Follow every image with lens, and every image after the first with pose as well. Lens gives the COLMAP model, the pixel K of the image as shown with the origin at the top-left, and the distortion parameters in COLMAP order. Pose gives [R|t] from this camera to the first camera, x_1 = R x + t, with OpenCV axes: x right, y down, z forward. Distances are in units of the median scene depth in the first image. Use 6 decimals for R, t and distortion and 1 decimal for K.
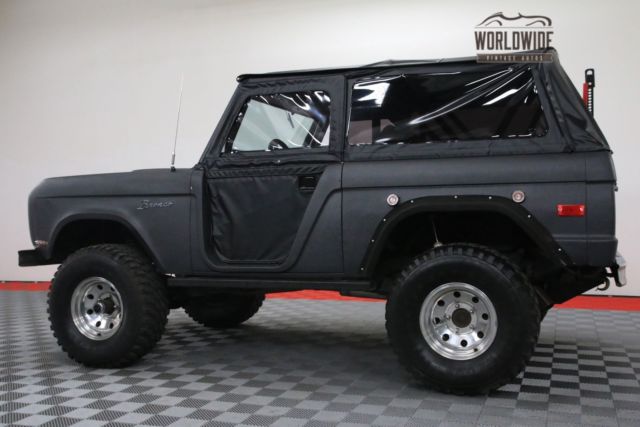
lens RADIAL K [[664.9, 0, 336.1], [0, 664.9, 211.7], [0, 0, 1]] dist [-0.023218, 0.009477]
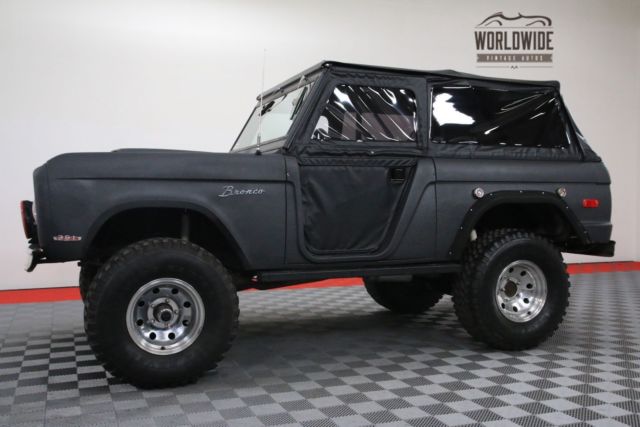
lens RADIAL K [[664.9, 0, 336.1], [0, 664.9, 211.7], [0, 0, 1]] dist [-0.023218, 0.009477]
pose [[0.749005, 0.004766, 0.662547, -0.804588], [-0.007945, 0.999967, 0.001789, 0.014323], [-0.662517, -0.006604, 0.749018, 0.264374]]
